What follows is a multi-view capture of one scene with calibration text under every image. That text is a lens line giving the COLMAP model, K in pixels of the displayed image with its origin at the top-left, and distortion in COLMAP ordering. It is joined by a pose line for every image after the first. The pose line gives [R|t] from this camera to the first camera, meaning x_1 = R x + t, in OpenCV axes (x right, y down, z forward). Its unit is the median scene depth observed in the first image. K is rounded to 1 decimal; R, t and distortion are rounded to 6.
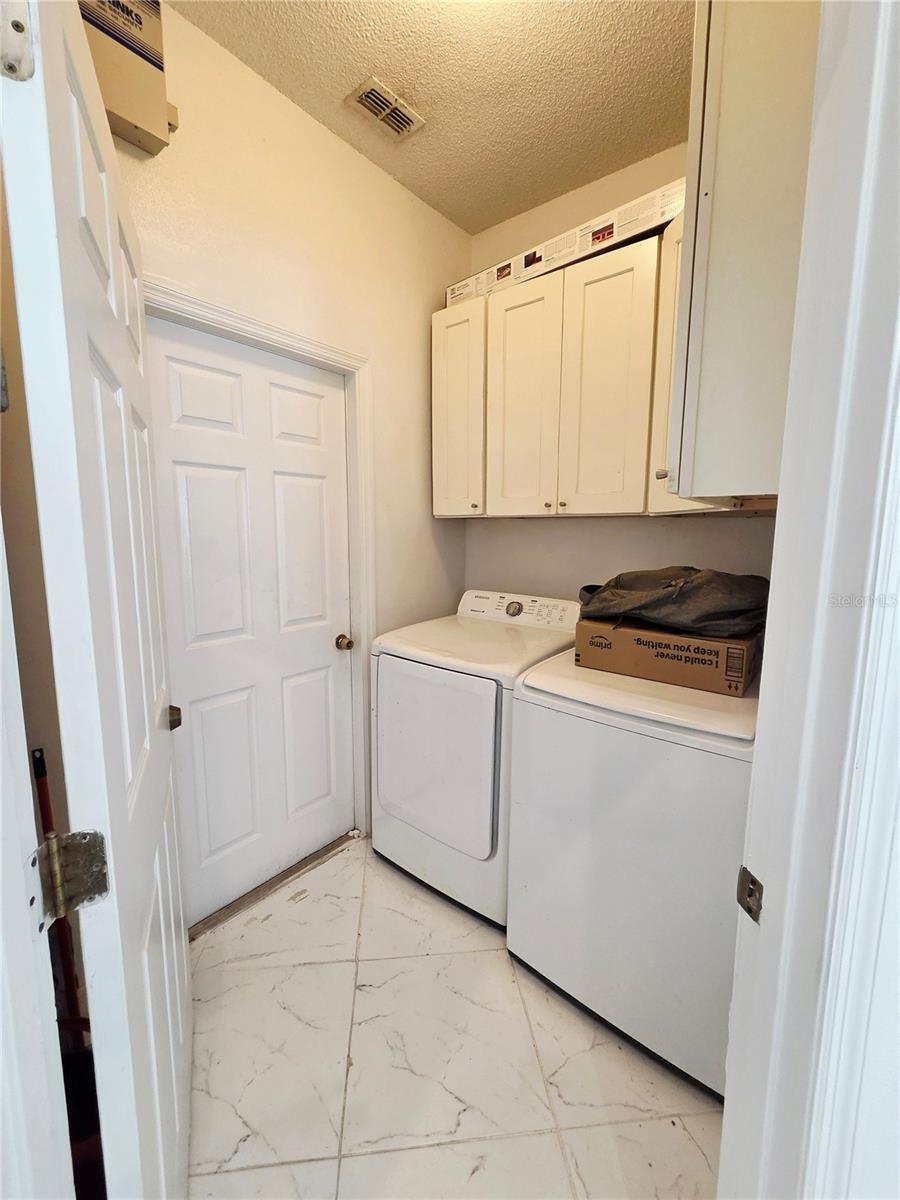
lens RADIAL K [[490.5, 0, 449.0], [0, 490.5, 596.6], [0, 0, 1]] dist [-0.000668, -0.000314]
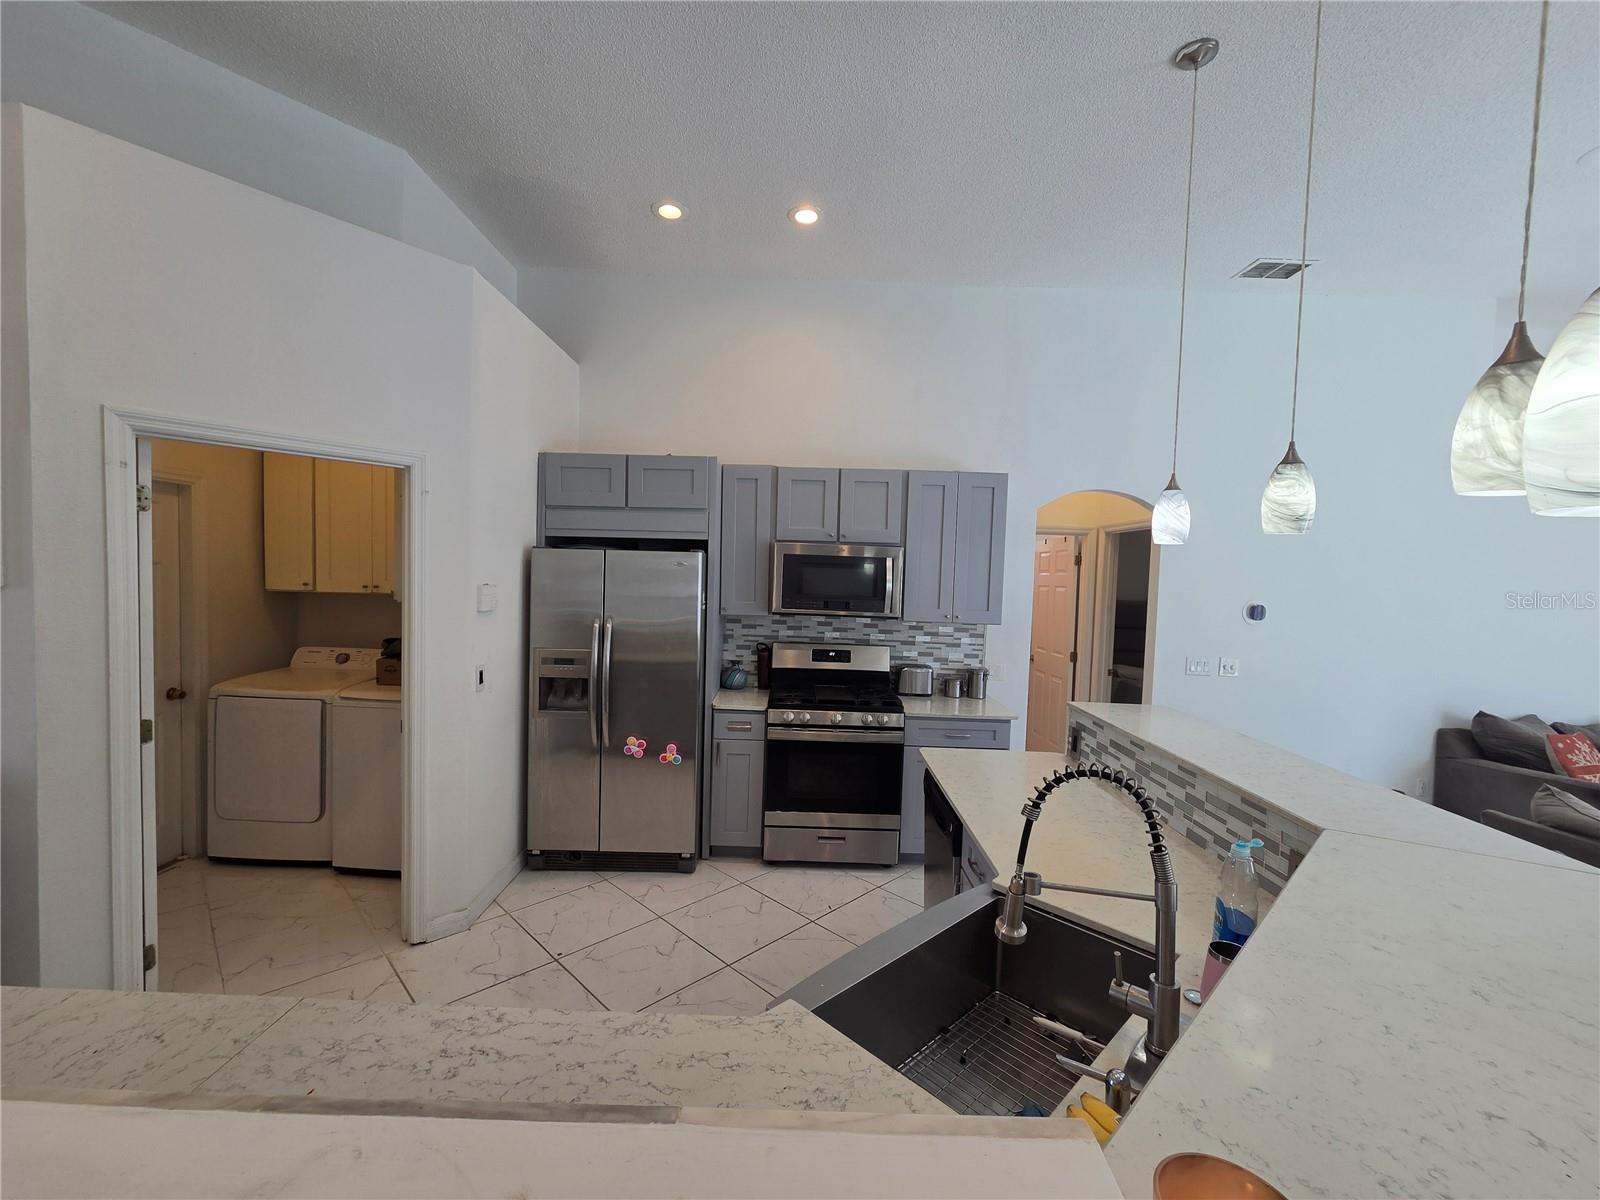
lens RADIAL K [[654.1, 0, 793.8], [0, 654.1, 602.8], [0, 0, 1]] dist [-0.000668, -0.000314]
pose [[0.781050, -0.010187, 0.624386, -0.022358], [0.059606, 0.996518, -0.058304, 0.053476], [-0.621618, 0.082755, 0.778937, -1.258788]]
